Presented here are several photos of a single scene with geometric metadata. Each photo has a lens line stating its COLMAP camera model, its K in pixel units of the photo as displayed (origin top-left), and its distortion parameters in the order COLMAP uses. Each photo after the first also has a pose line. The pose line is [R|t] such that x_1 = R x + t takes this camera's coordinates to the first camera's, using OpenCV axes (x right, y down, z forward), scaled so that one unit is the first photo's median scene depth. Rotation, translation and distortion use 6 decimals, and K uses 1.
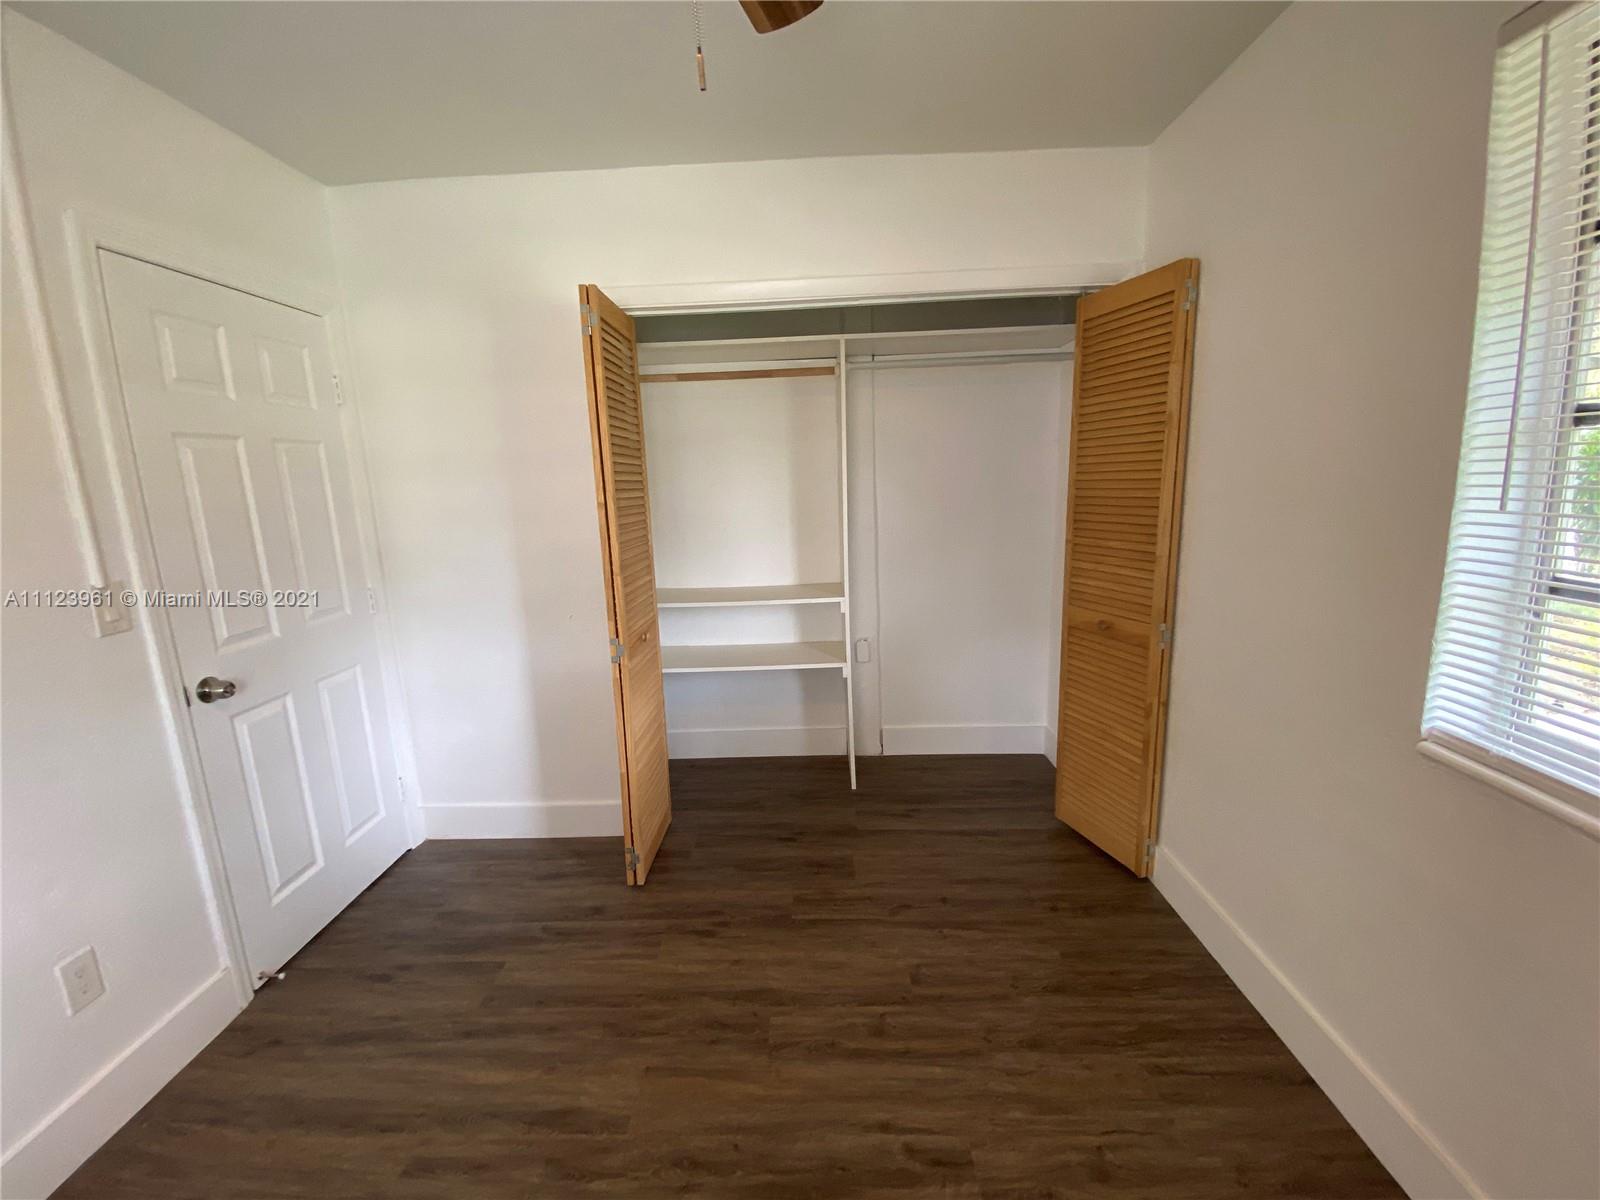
lens RADIAL K [[645.7, 0, 800.0], [0, 645.7, 600.0], [0, 0, 1]] dist [0.036776, -0.027796]
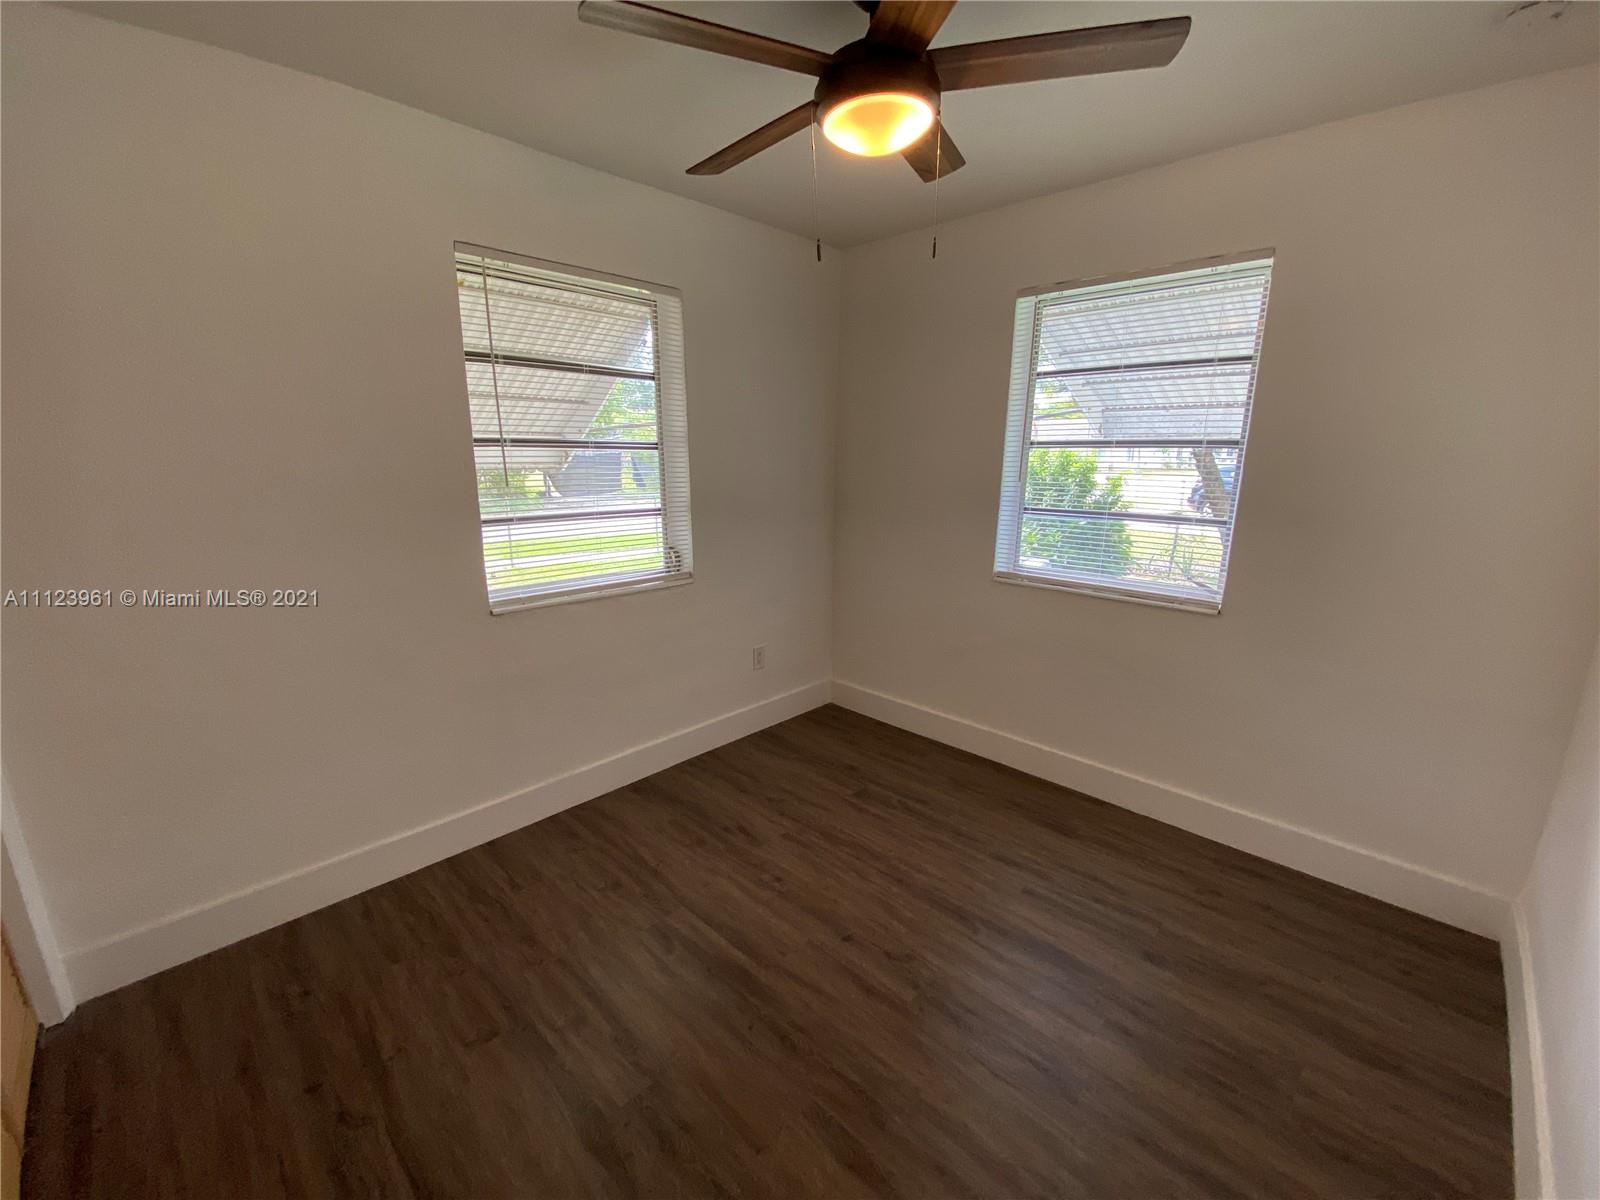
lens RADIAL K [[645.7, 0, 800.0], [0, 645.7, 600.0], [0, 0, 1]] dist [0.036776, -0.027796]
pose [[-0.731045, -0.123472, 0.671064, -0.703570], [0.145796, 0.932511, 0.330404, -0.219902], [-0.666570, 0.339379, -0.663706, 1.189687]]
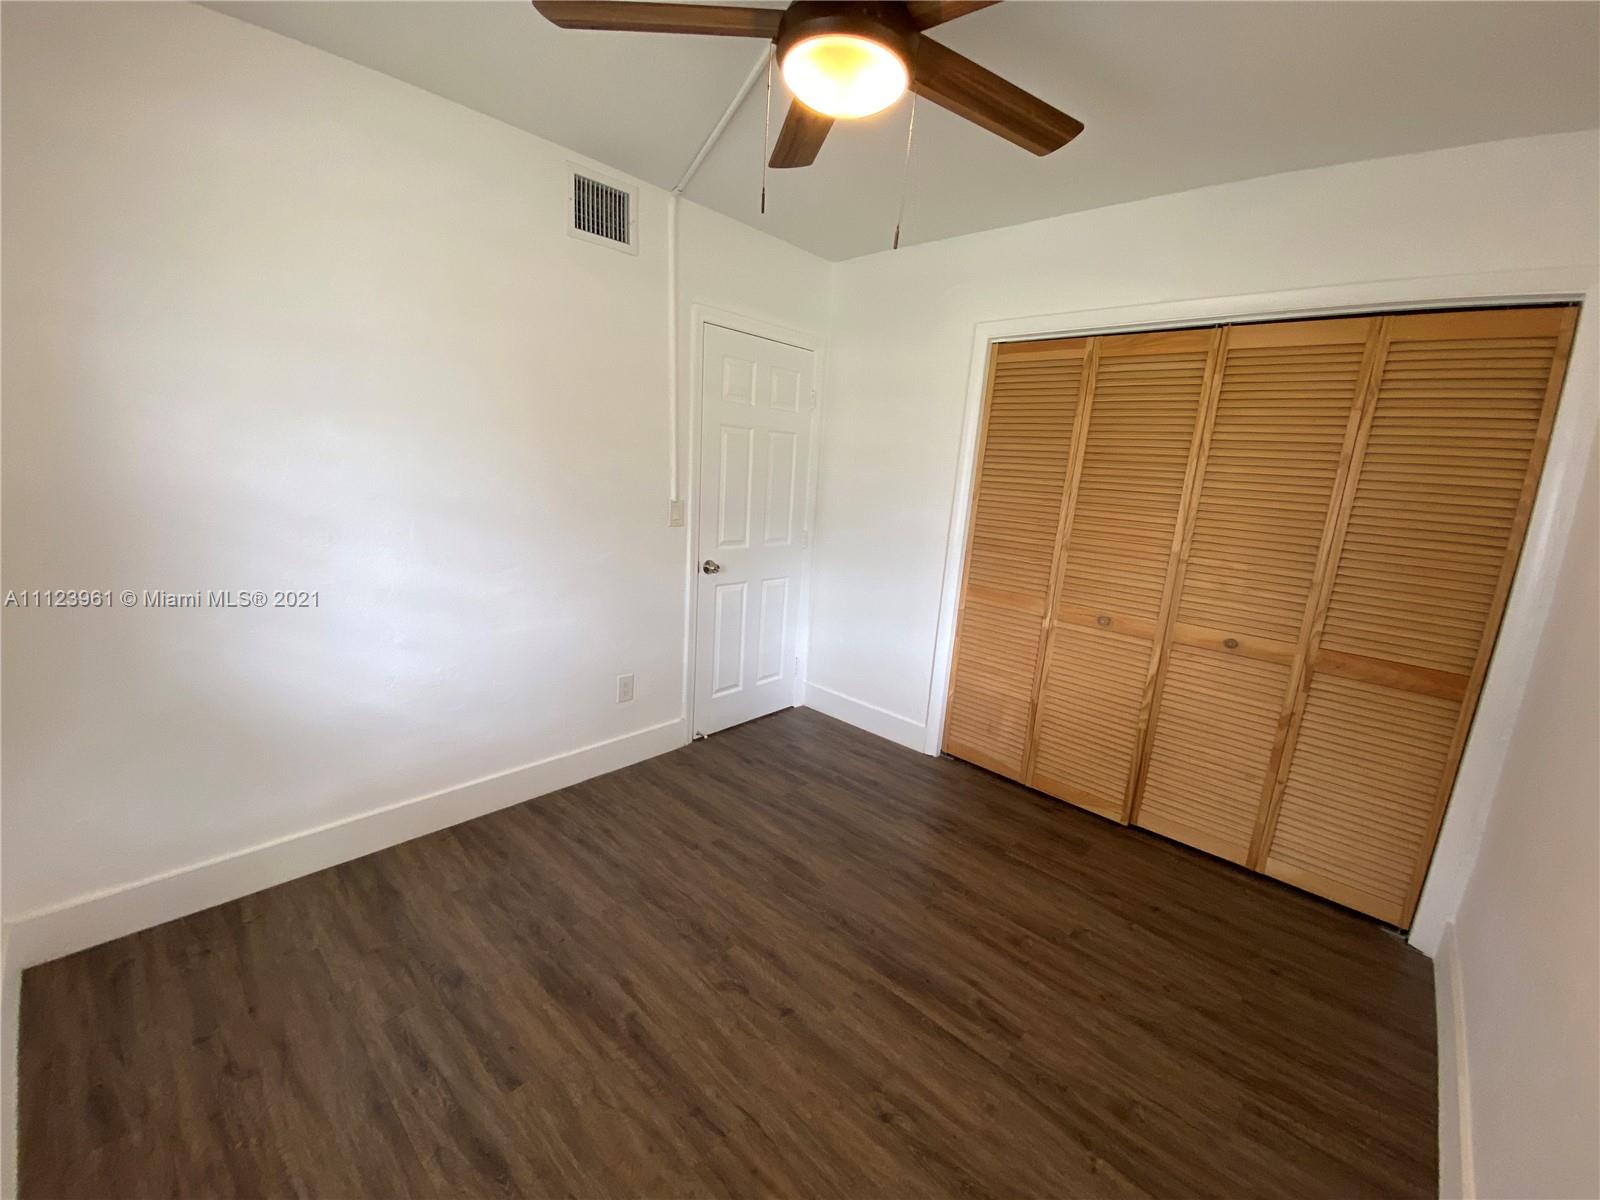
lens RADIAL K [[645.6, 0, 811.6], [0, 645.6, 600.4], [0, 0, 1]] dist [0.037938, -0.027643]
pose [[0.757232, 0.212265, -0.617692, 0.435949], [-0.209763, 0.974653, 0.077782, 0.029066], [0.618546, 0.070670, 0.782564, -0.217475]]
